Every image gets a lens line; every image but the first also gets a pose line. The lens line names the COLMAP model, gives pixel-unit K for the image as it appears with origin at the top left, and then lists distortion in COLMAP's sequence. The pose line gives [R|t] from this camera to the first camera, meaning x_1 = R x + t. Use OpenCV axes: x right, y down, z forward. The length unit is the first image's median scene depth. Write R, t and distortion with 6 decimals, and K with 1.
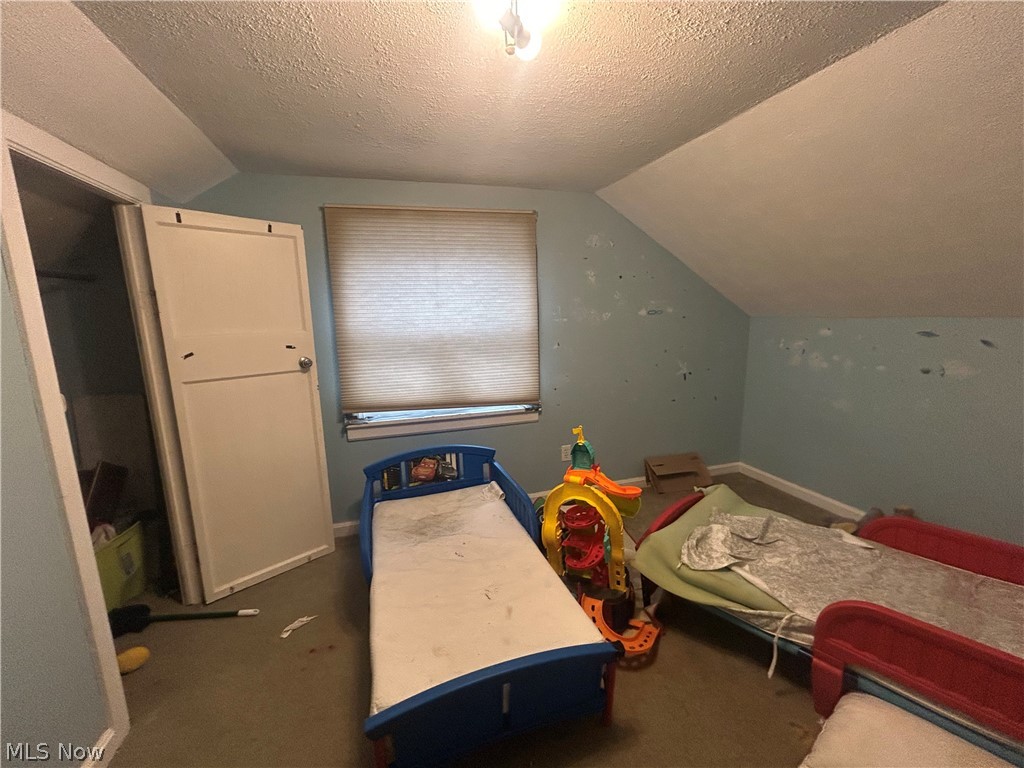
lens RADIAL K [[422.0, 0, 513.1], [0, 422.0, 383.8], [0, 0, 1]] dist [0.010886, 0.000364]
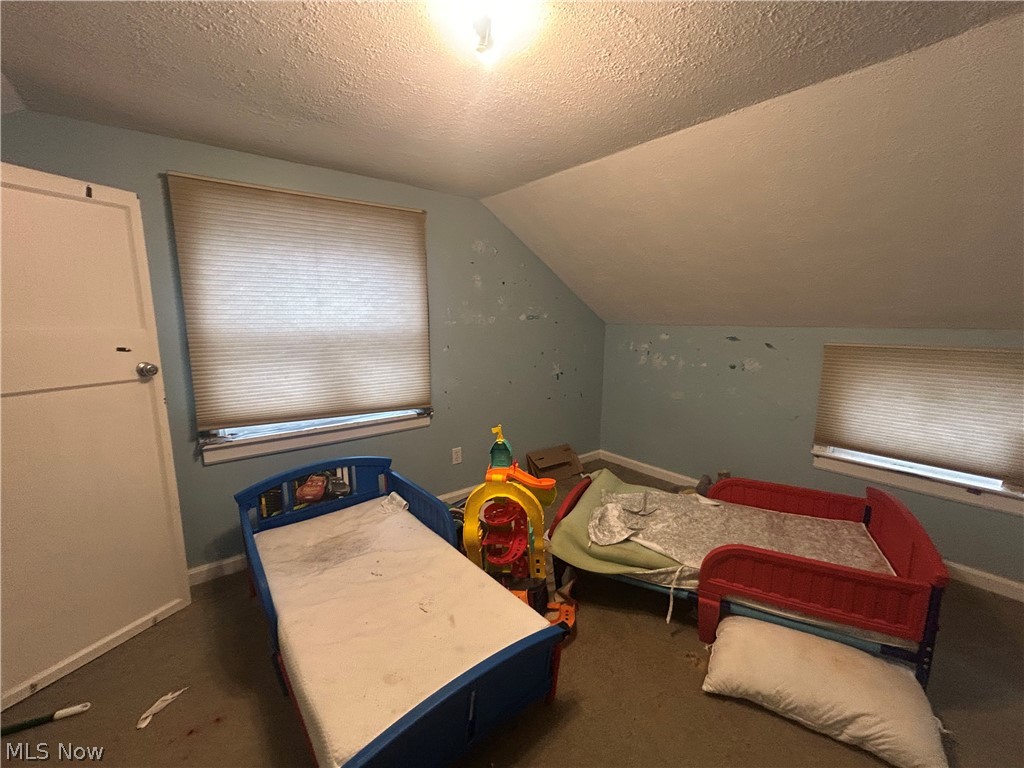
lens RADIAL K [[422.0, 0, 514.6], [0, 422.0, 383.8], [0, 0, 1]] dist [0.010886, 0.000364]
pose [[0.931785, -0.032009, 0.361597, -0.141665], [0.035963, 0.999344, -0.004210, 0.003997], [-0.361225, 0.016927, 0.932325, 0.021499]]
